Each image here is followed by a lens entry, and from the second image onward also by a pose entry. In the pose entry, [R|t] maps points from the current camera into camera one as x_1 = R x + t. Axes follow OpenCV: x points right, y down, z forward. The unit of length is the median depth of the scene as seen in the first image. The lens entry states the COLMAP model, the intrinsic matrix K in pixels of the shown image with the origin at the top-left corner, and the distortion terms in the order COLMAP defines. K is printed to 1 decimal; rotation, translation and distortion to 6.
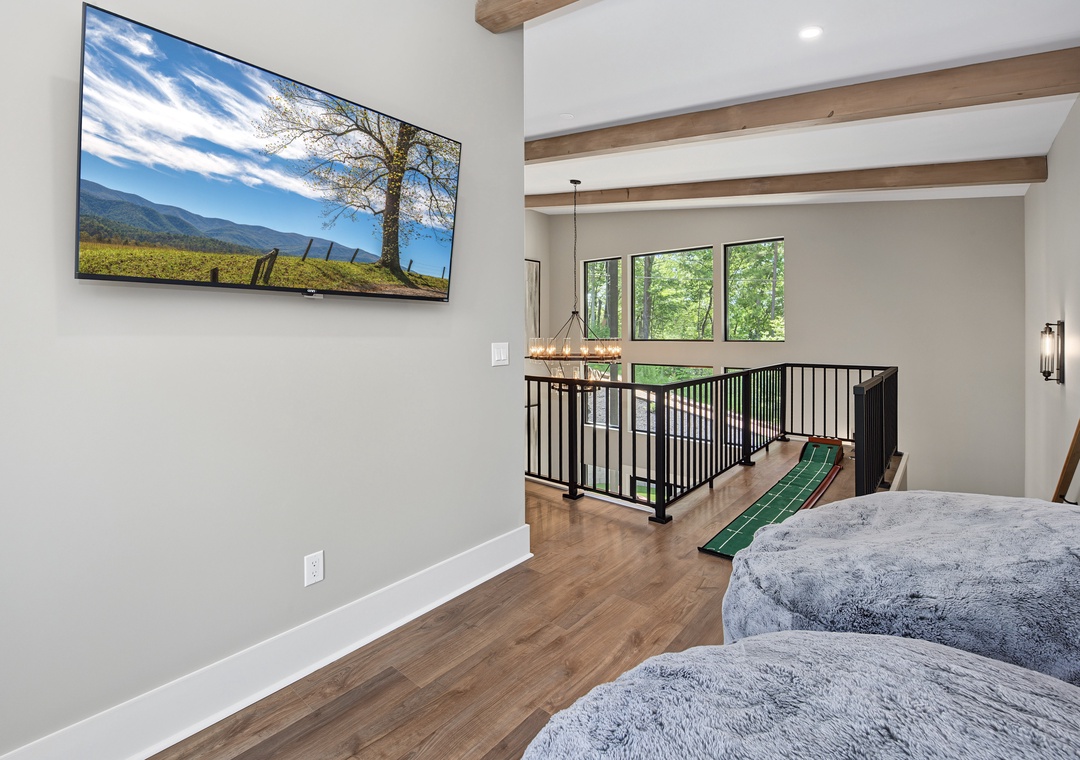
lens RADIAL K [[483.6, 0, 538.6], [0, 483.6, 340.0], [0, 0, 1]] dist [-0.000759, -0.000151]
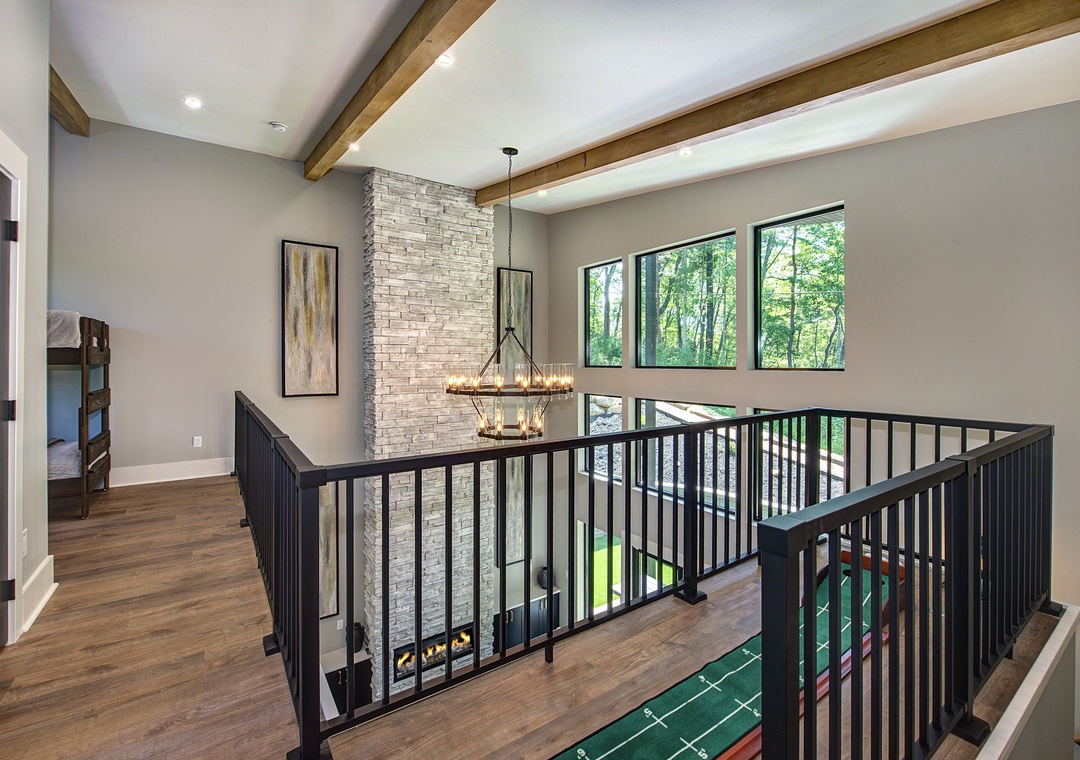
lens RADIAL K [[470.3, 0, 516.3], [0, 470.3, 366.2], [0, 0, 1]] dist [-0.000920, -0.000595]
pose [[0.962799, 0.002653, -0.270206, 0.278432], [-0.002403, 0.999996, 0.001255, -0.002526], [0.270209, -0.000559, 0.962802, 0.317779]]
